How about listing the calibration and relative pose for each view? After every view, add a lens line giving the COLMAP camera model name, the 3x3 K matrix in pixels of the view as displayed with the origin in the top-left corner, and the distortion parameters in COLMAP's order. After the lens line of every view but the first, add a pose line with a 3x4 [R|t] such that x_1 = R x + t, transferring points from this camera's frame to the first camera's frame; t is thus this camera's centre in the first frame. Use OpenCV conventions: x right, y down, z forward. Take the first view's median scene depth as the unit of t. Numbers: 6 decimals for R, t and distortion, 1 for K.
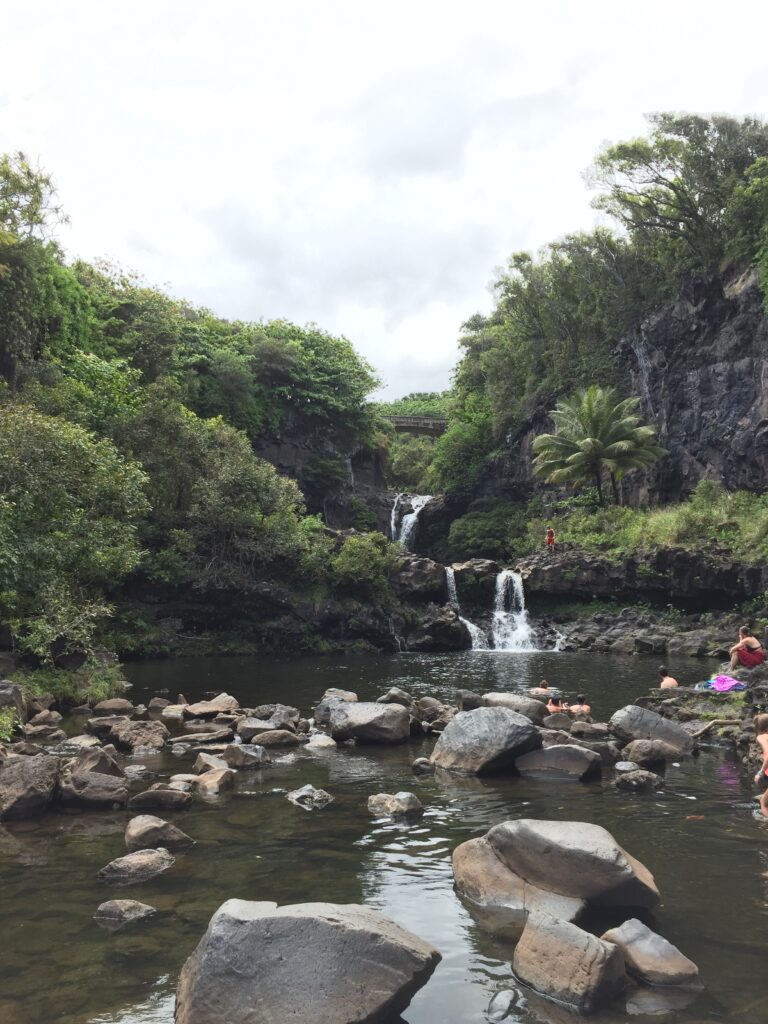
lens RADIAL K [[882.4, 0, 383.9], [0, 882.4, 513.5], [0, 0, 1]] dist [0.053882, 0.008437]
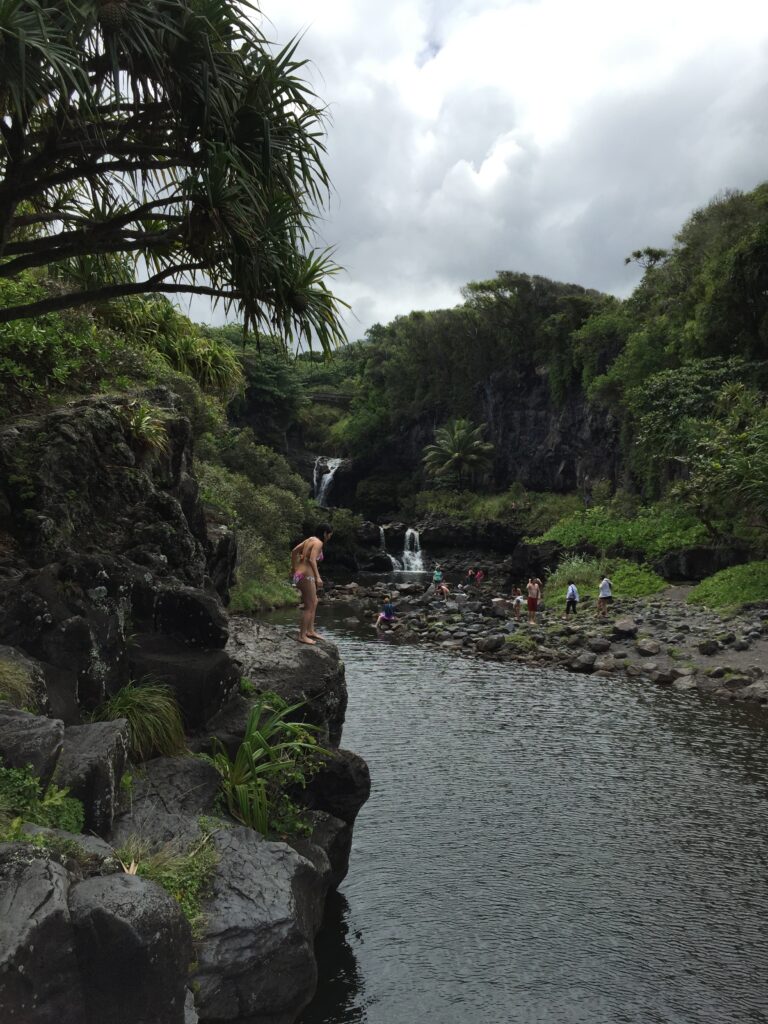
lens RADIAL K [[882.4, 0, 383.9], [0, 882.4, 512.0], [0, 0, 1]] dist [0.053882, 0.008437]
pose [[0.986527, 0.031904, 0.160458, -0.186108], [-0.045940, 0.995361, 0.084535, -0.108486], [-0.157017, -0.090768, 0.983416, -0.705668]]
